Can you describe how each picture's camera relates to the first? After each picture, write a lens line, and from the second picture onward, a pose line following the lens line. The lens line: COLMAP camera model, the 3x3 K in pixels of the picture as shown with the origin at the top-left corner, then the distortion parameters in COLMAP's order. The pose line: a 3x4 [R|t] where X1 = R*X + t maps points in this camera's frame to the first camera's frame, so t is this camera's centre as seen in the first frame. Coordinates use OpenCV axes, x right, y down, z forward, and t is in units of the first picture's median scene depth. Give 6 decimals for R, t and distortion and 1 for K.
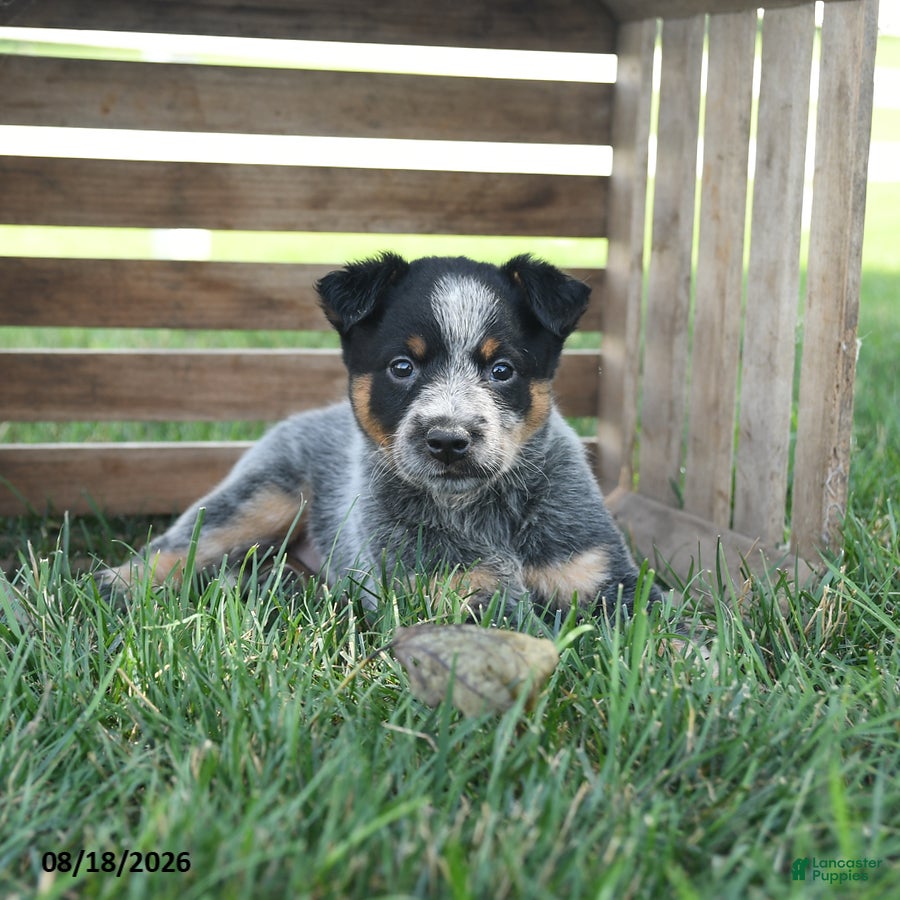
lens RADIAL K [[2107.5, 0, 452.8], [0, 2107.5, 464.1], [0, 0, 1]] dist [0.114062, 0.000000]
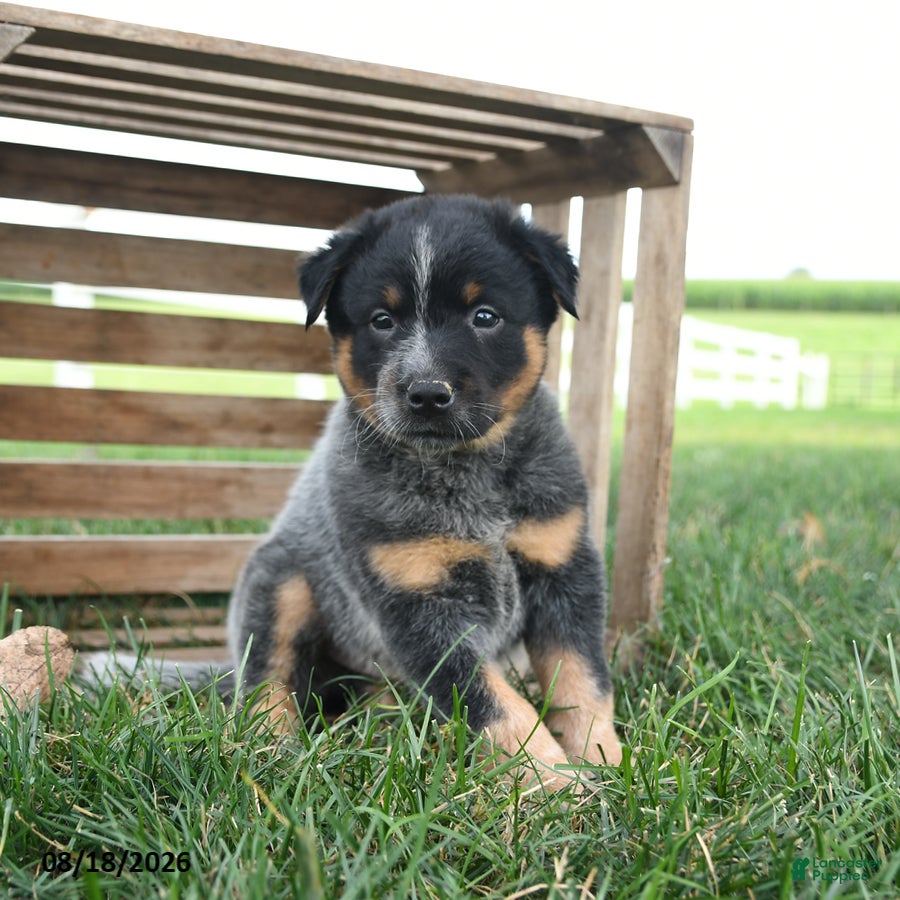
lens RADIAL K [[1292.2, 0, 409.7], [0, 1292.2, 460.7], [0, 0, 1]] dist [-0.003956, 0.000000]
pose [[0.989887, 0.013185, 0.141246, -0.058400], [-0.003544, 0.997659, -0.068291, -0.003448], [-0.141815, 0.067100, 0.987616, 0.234110]]
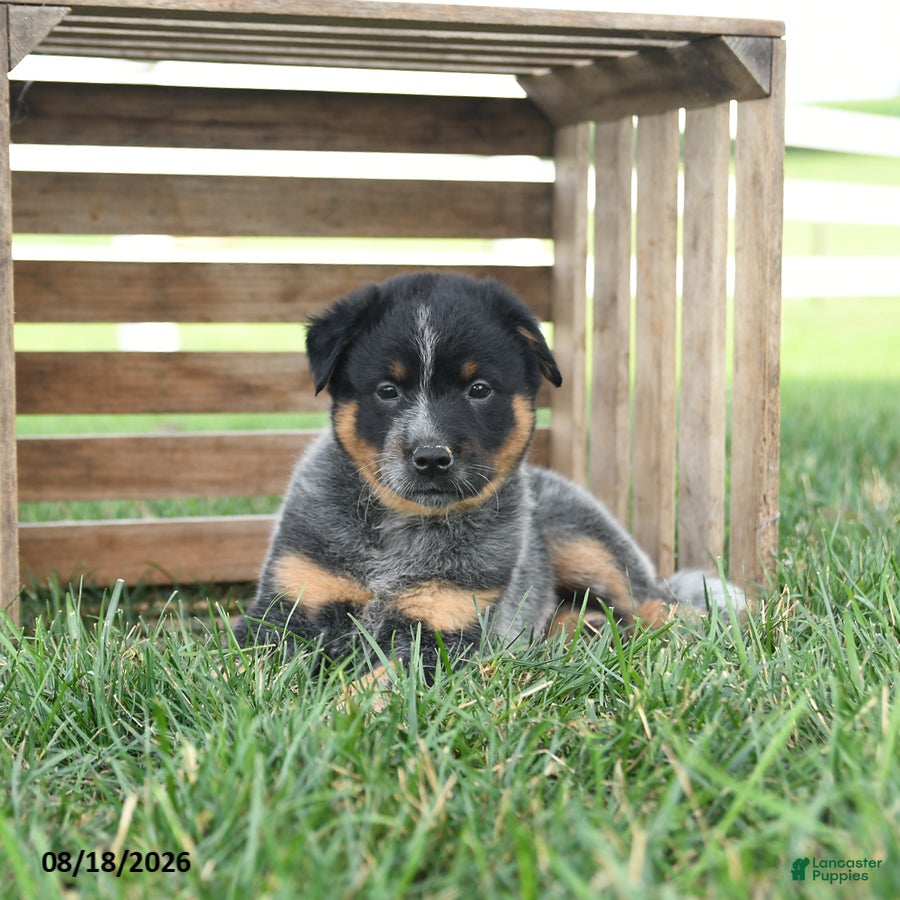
lens RADIAL K [[2107.5, 0, 464.8], [0, 2107.5, 483.1], [0, 0, 1]] dist [0.114062, 0.000000]
pose [[0.998914, -0.032276, 0.033599, -0.012766], [0.033861, 0.998287, -0.047723, 0.029418], [-0.032001, 0.048809, 0.998295, -0.095470]]
